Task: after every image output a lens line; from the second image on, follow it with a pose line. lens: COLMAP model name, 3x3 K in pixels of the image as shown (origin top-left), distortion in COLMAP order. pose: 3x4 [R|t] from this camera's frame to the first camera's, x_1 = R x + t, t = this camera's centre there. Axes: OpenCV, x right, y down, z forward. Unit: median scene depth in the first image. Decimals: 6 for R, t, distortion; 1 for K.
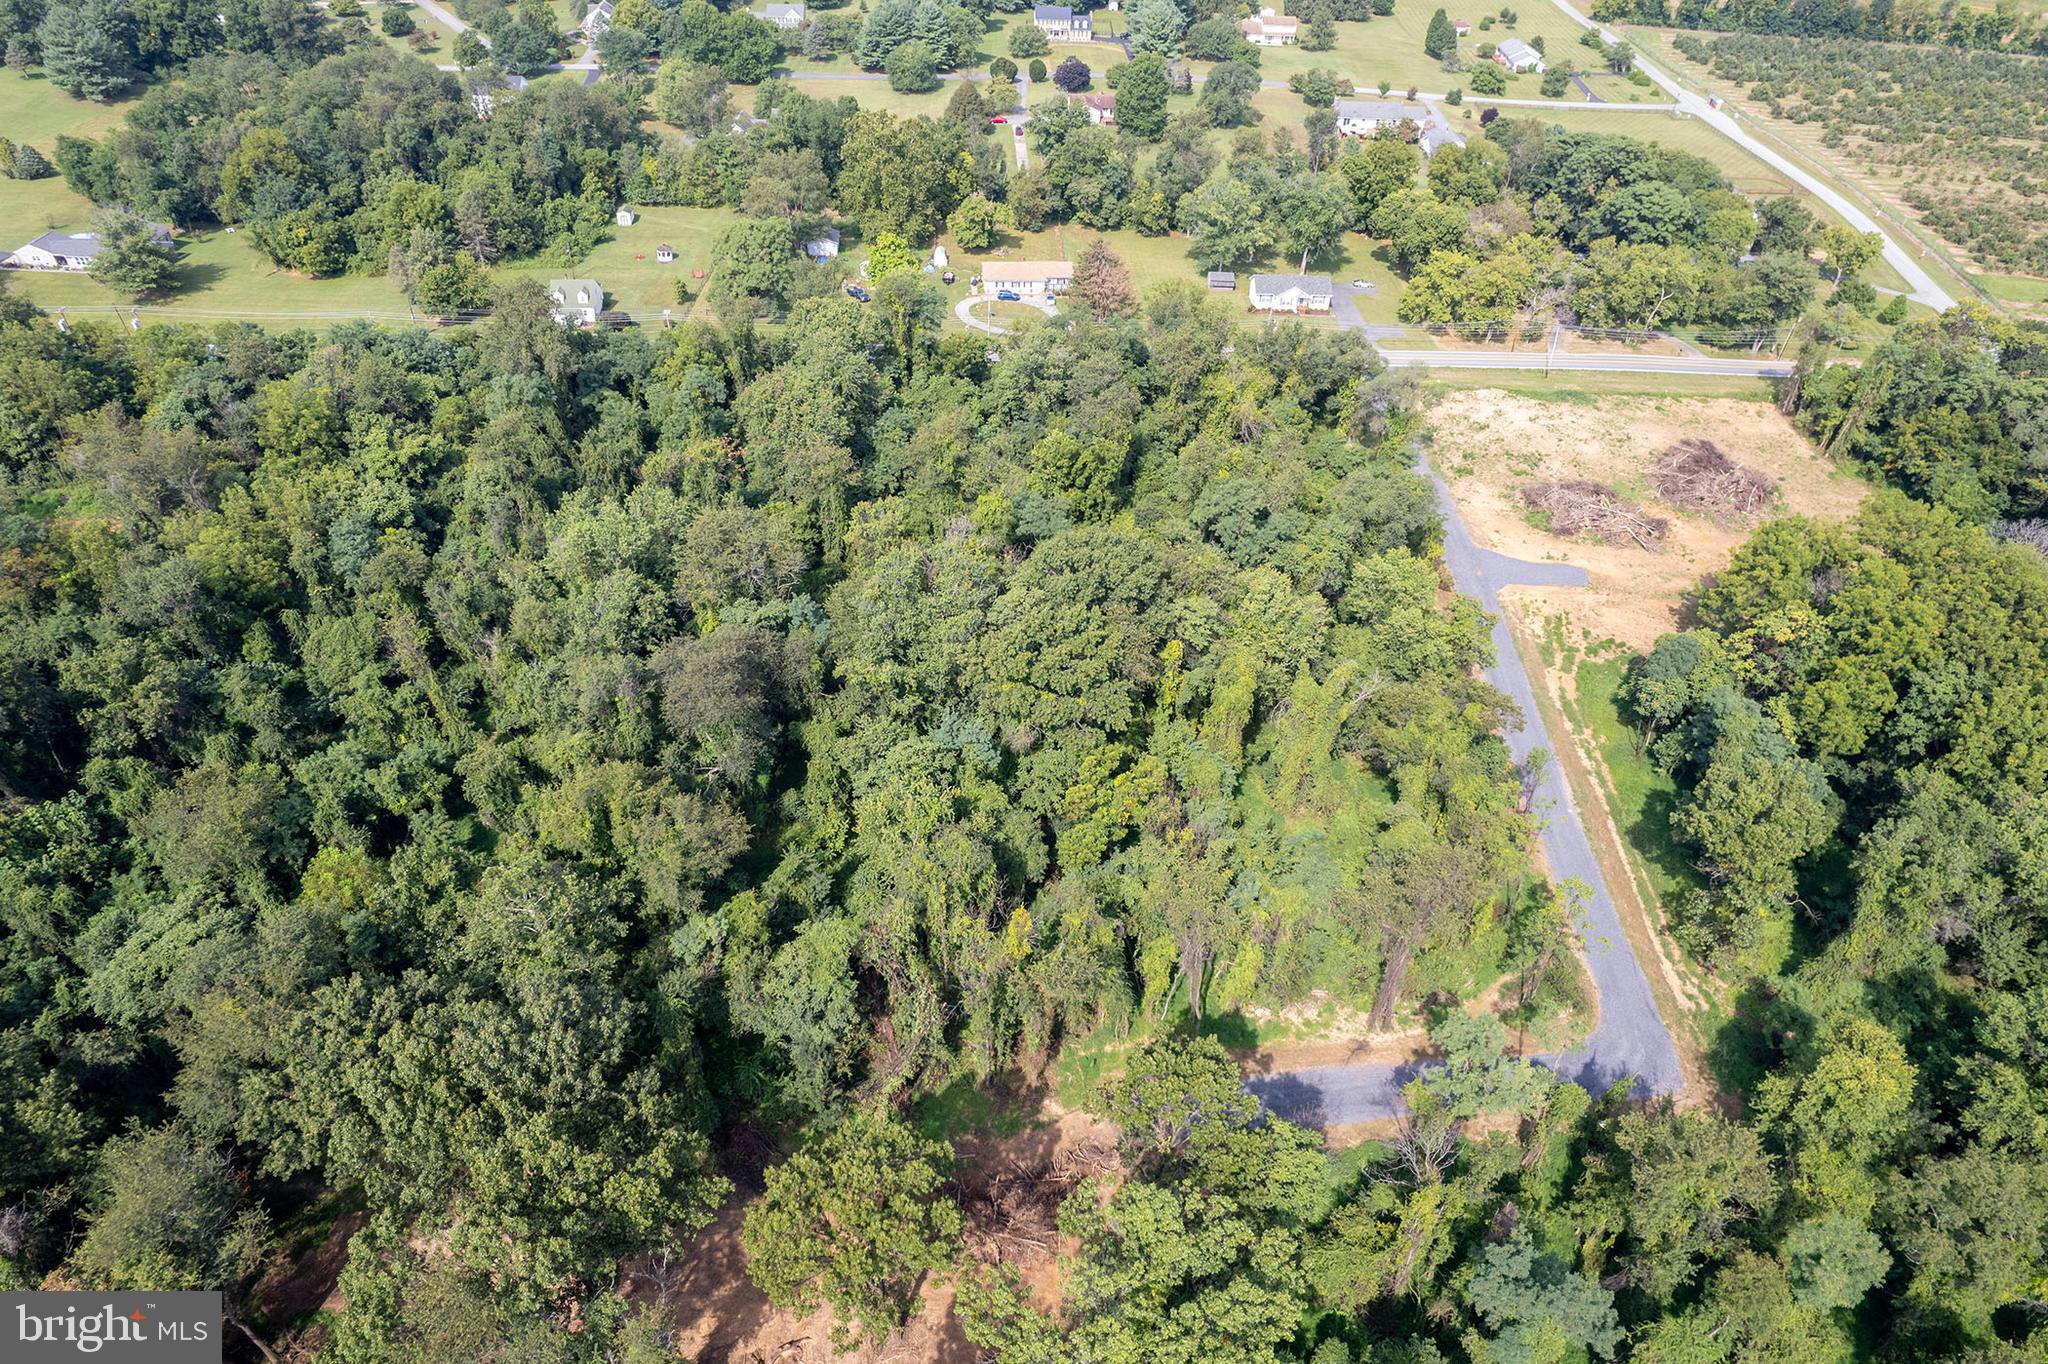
lens RADIAL K [[1316.5, 0, 1024.0], [0, 1316.5, 682.0], [0, 0, 1]] dist [-0.084695, 0.079597]
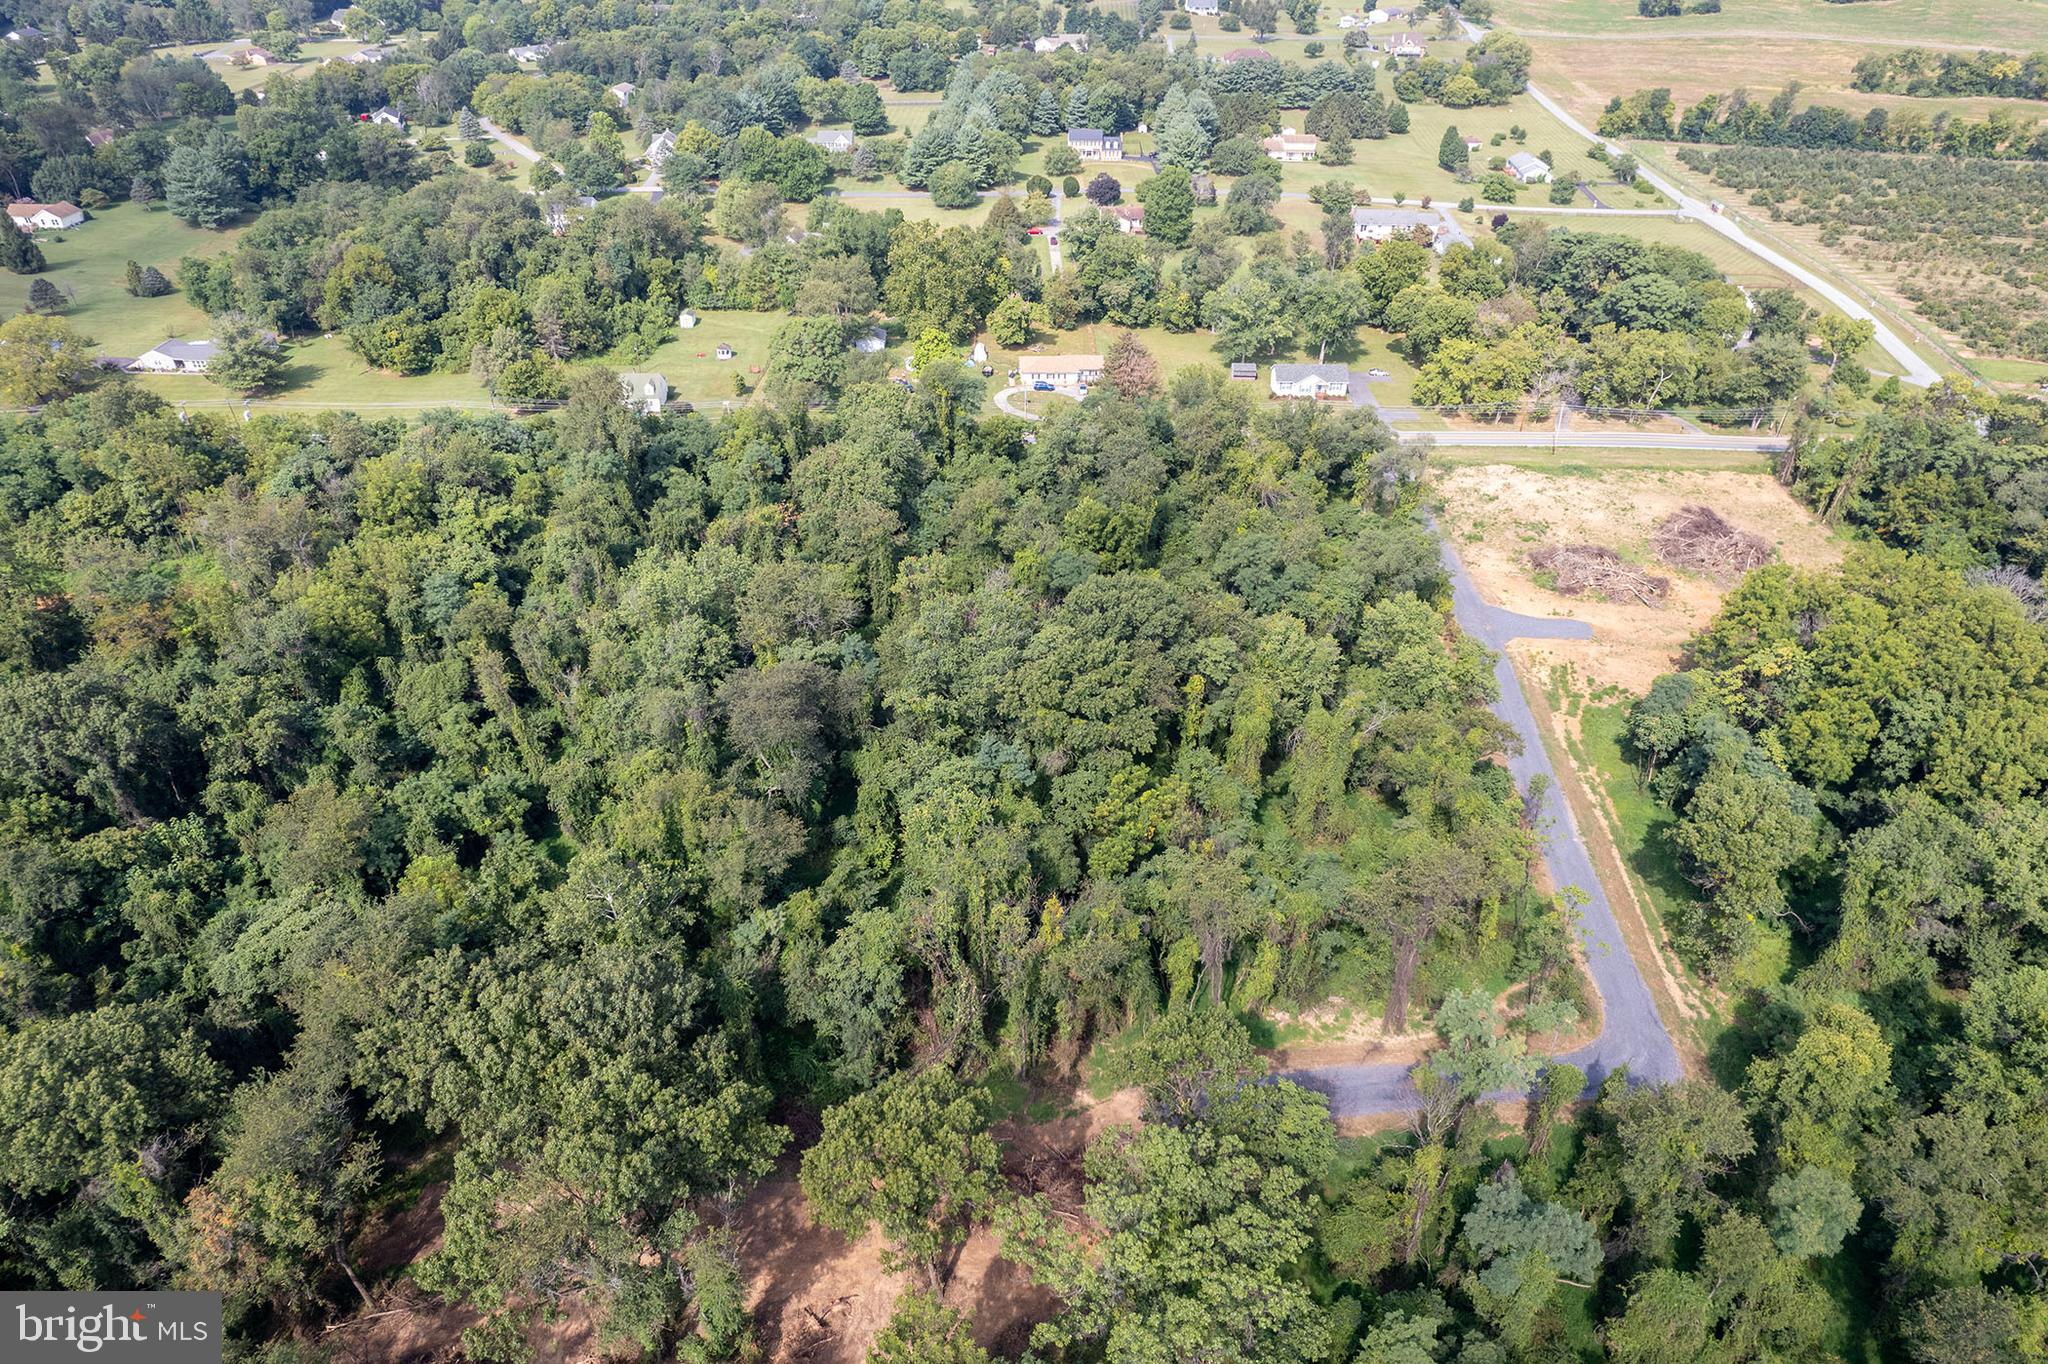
lens RADIAL K [[1316.5, 0, 1024.0], [0, 1316.5, 682.0], [0, 0, 1]] dist [-0.084695, 0.079597]
pose [[0.999545, -0.004448, -0.029828, 0.003897], [0.001878, 0.996326, -0.085623, 0.052127], [0.030099, 0.085528, 0.995881, -0.064404]]
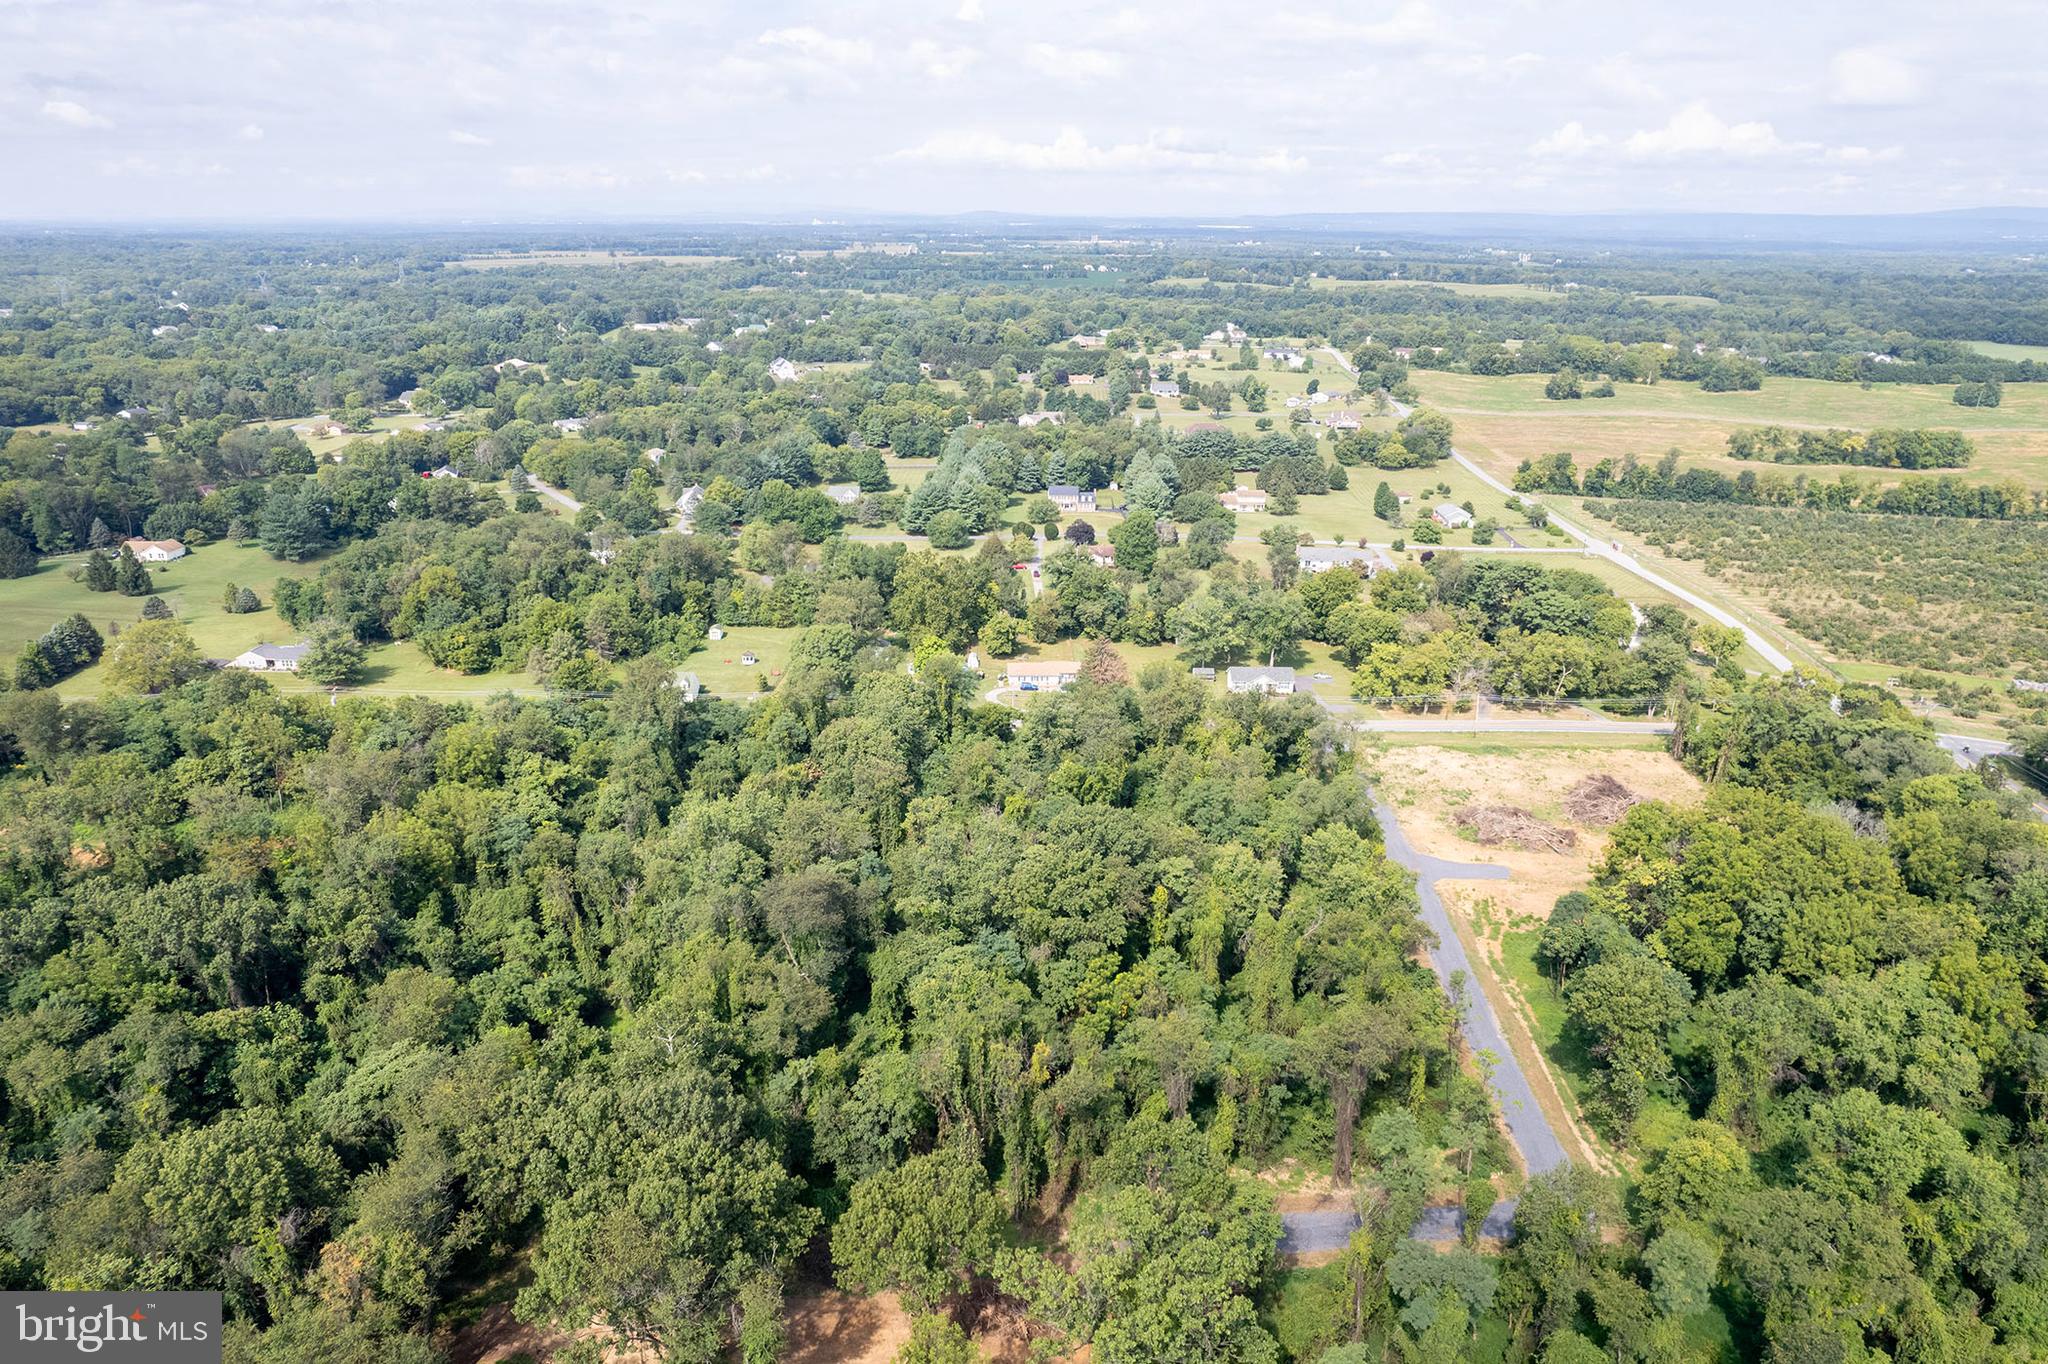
lens RADIAL K [[1308.5, 0, 1024.0], [0, 1308.5, 682.0], [0, 0, 1]] dist [-0.049884, 0.005024]
pose [[0.999818, -0.012315, -0.014561, 0.001965], [0.006544, 0.938731, -0.344590, 0.172077], [0.017913, 0.344432, 0.938640, -0.210251]]
